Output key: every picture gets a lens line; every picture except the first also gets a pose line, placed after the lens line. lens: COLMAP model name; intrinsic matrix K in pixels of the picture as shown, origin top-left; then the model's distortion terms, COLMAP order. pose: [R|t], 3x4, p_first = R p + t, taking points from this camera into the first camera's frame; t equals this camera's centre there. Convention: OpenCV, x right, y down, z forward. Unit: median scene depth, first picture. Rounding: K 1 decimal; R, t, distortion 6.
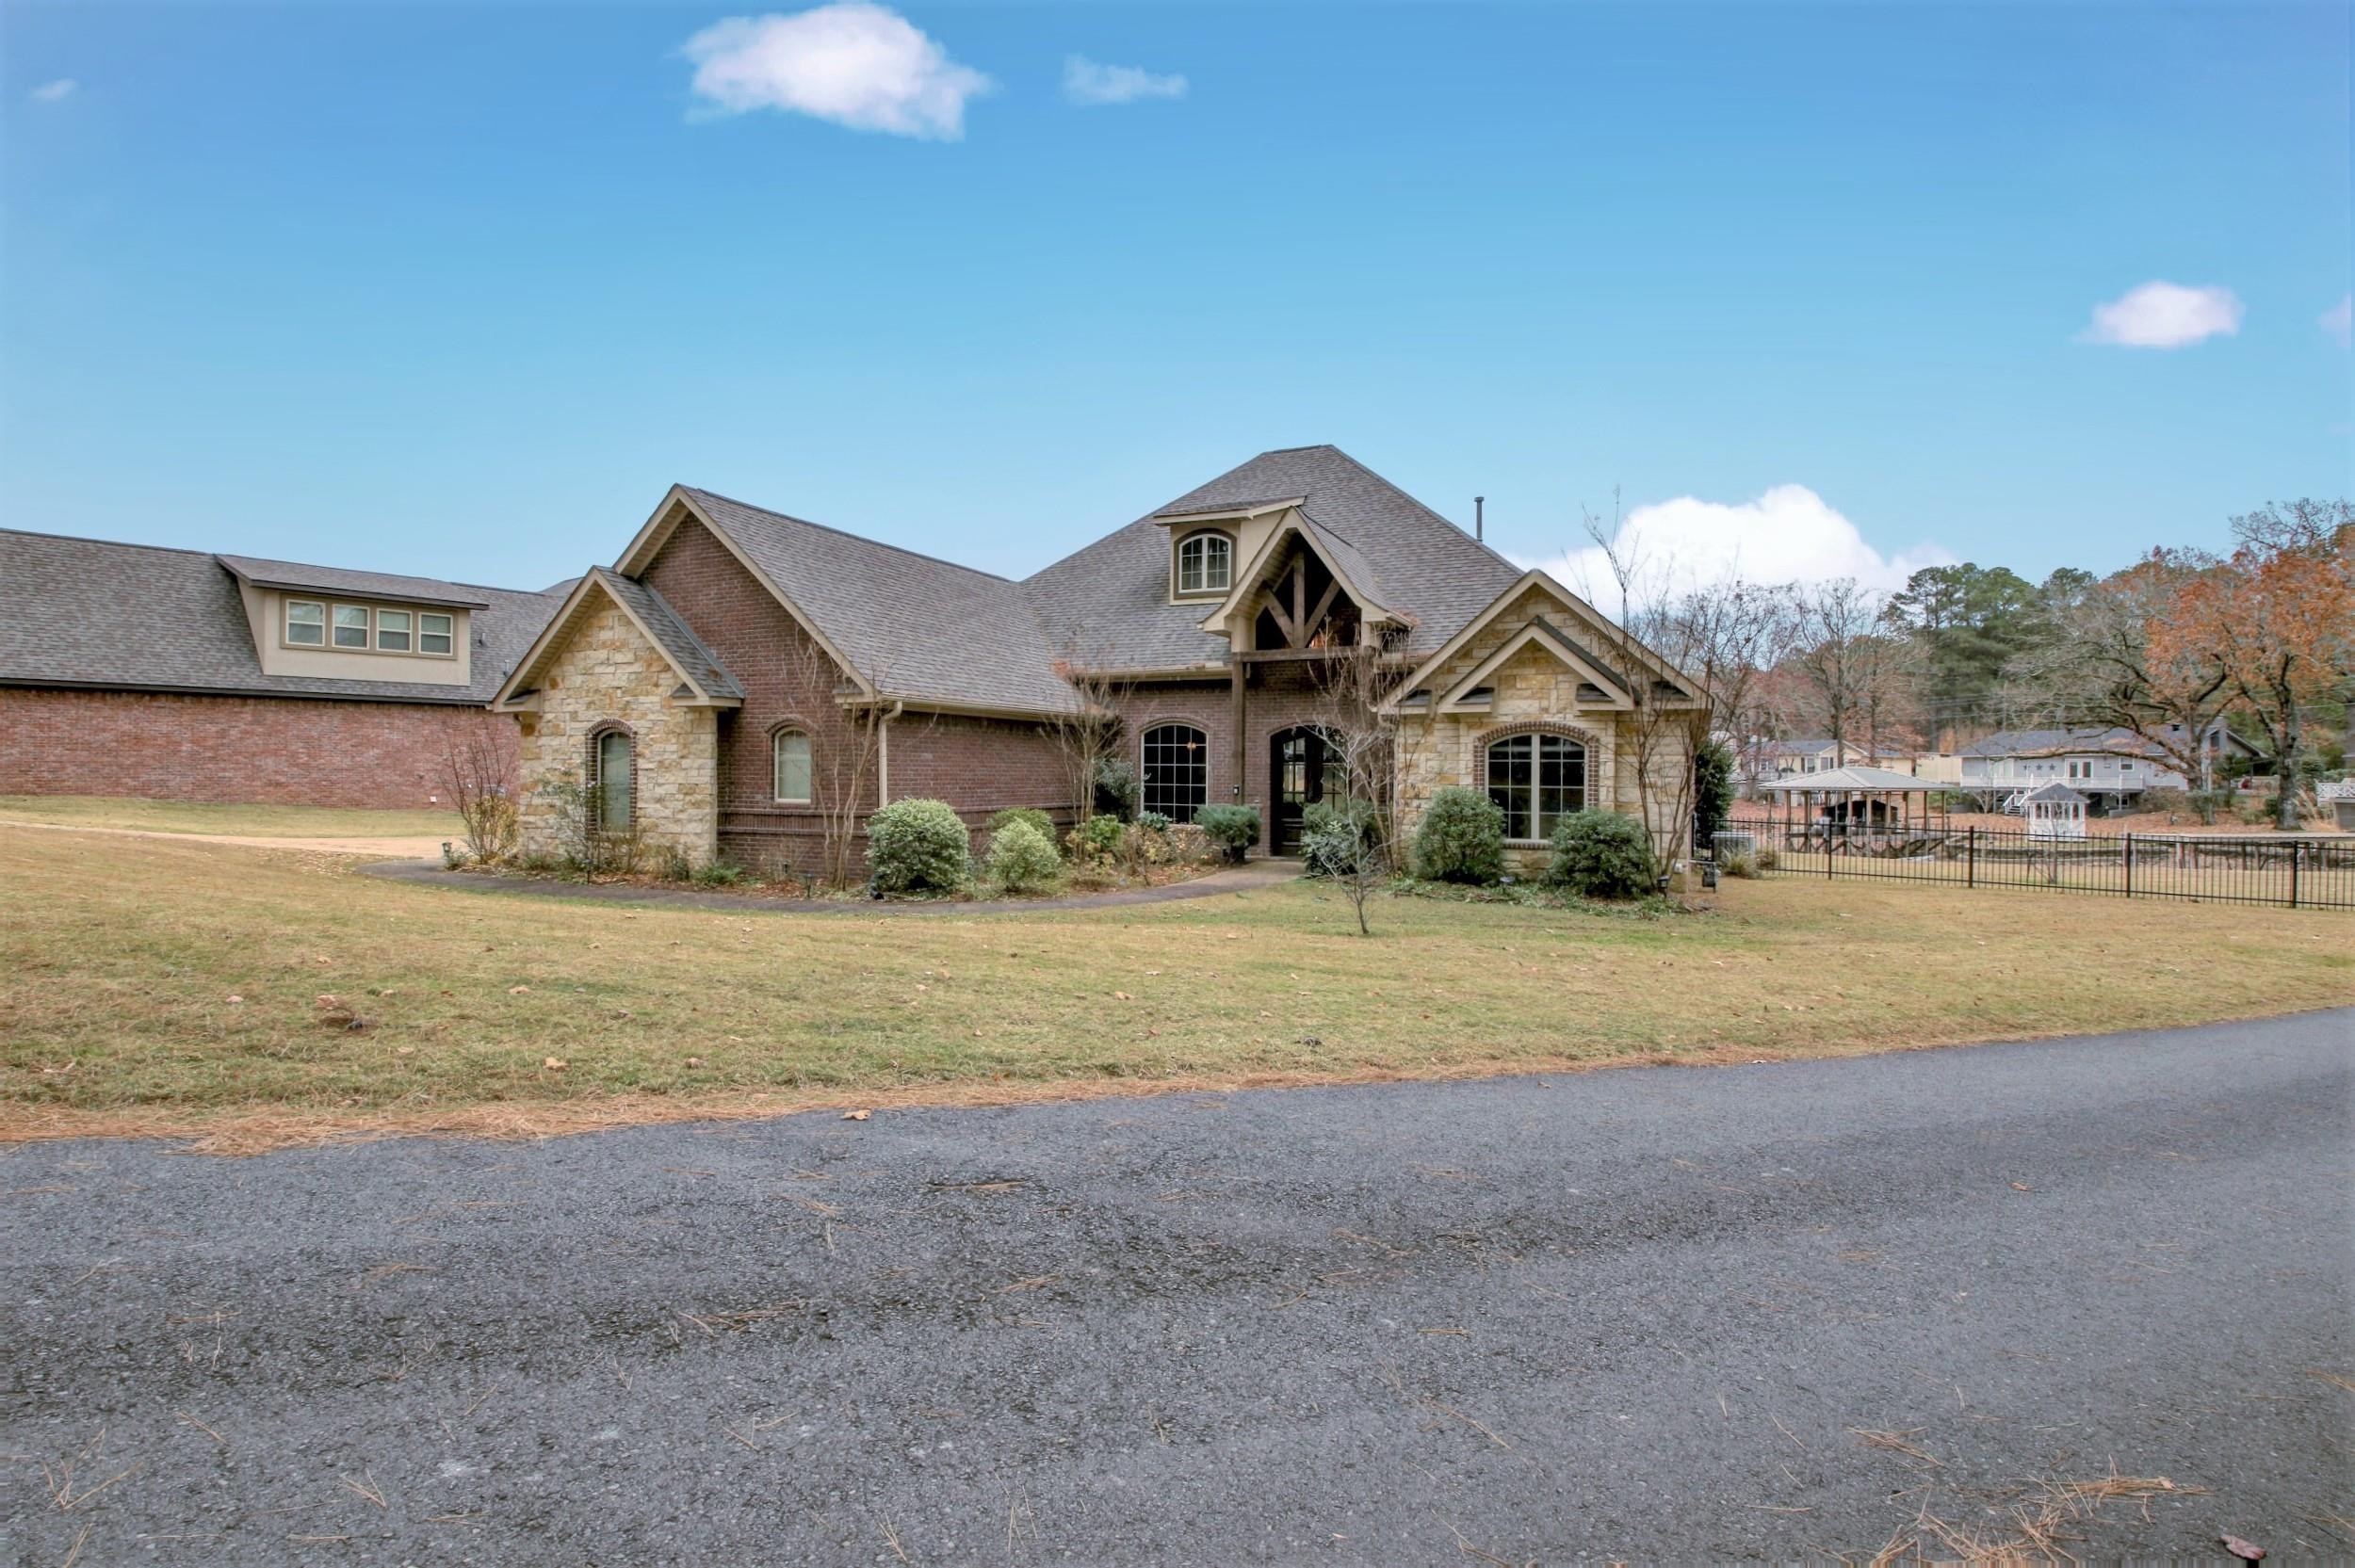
lens RADIAL K [[1092.1, 0, 1168.2], [0, 1092.1, 766.2], [0, 0, 1]] dist [0.011221, -0.025136]
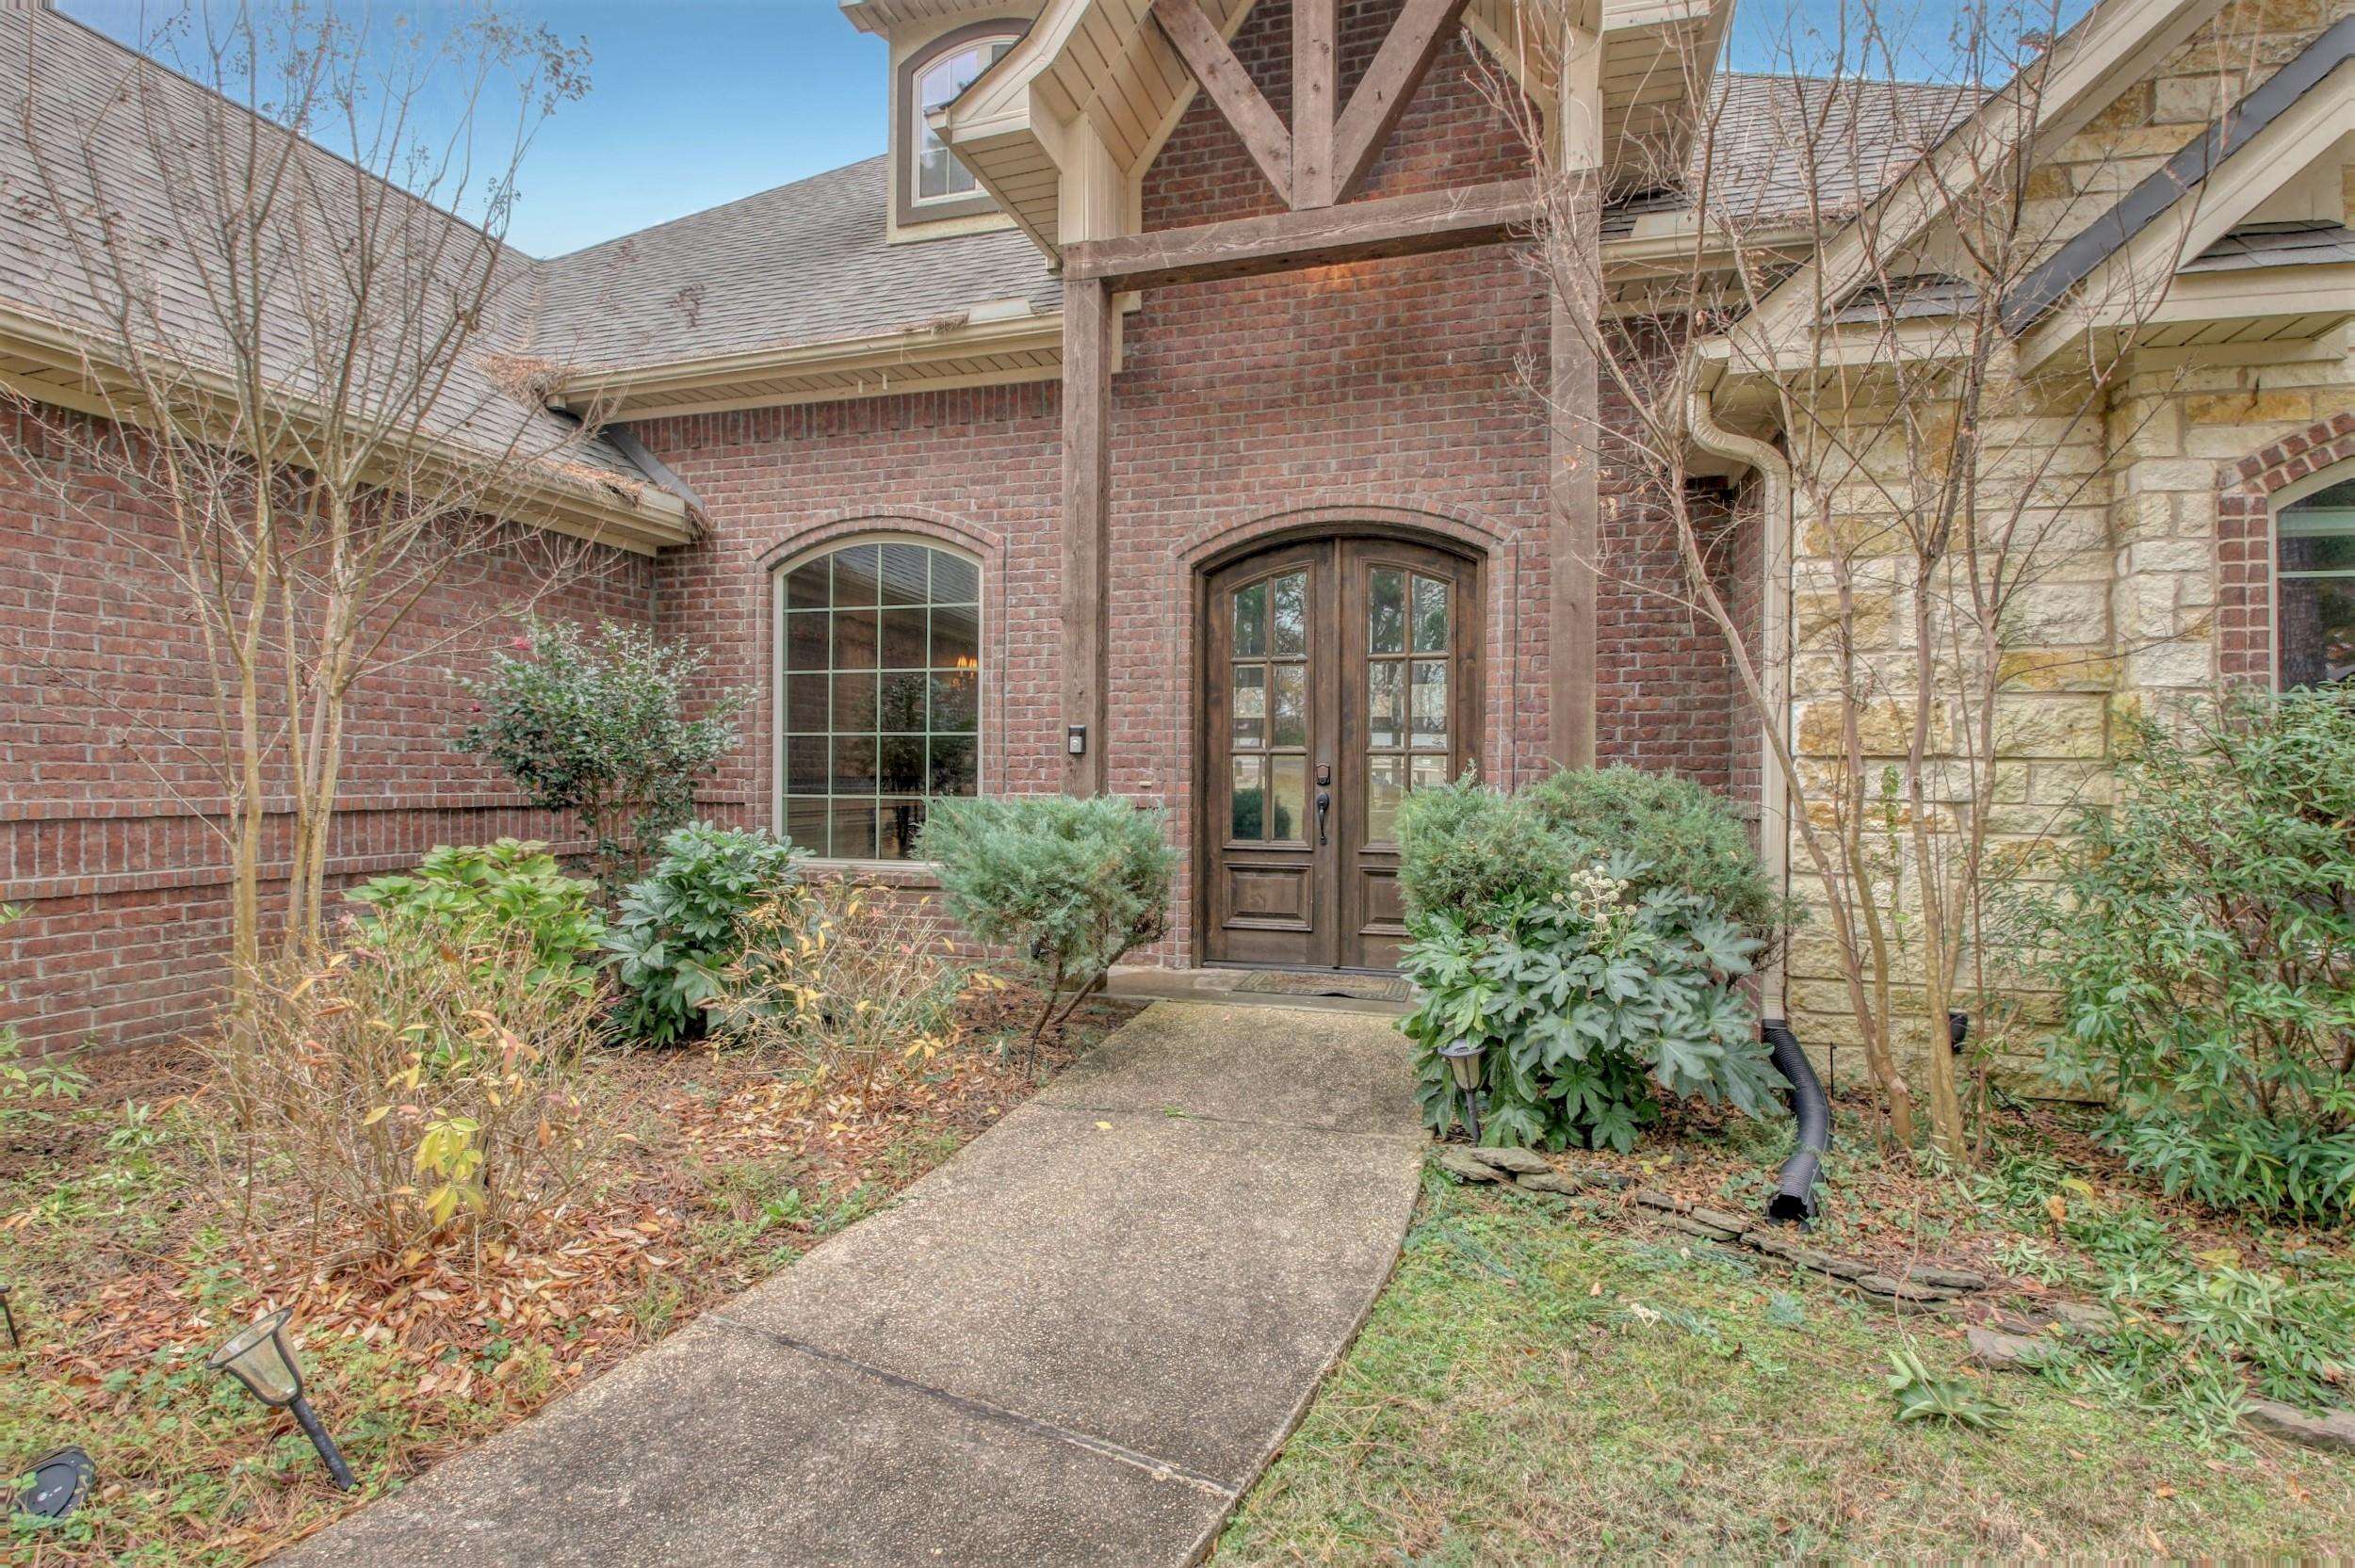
lens RADIAL K [[1092.1, 0, 1168.2], [0, 1092.1, 766.2], [0, 0, 1]] dist [0.011221, -0.025136]
pose [[0.987740, 0.002763, 0.156082, 0.042137], [-0.002056, 0.999987, -0.004693, 0.029431], [-0.156093, 0.004314, 0.987733, 0.726784]]
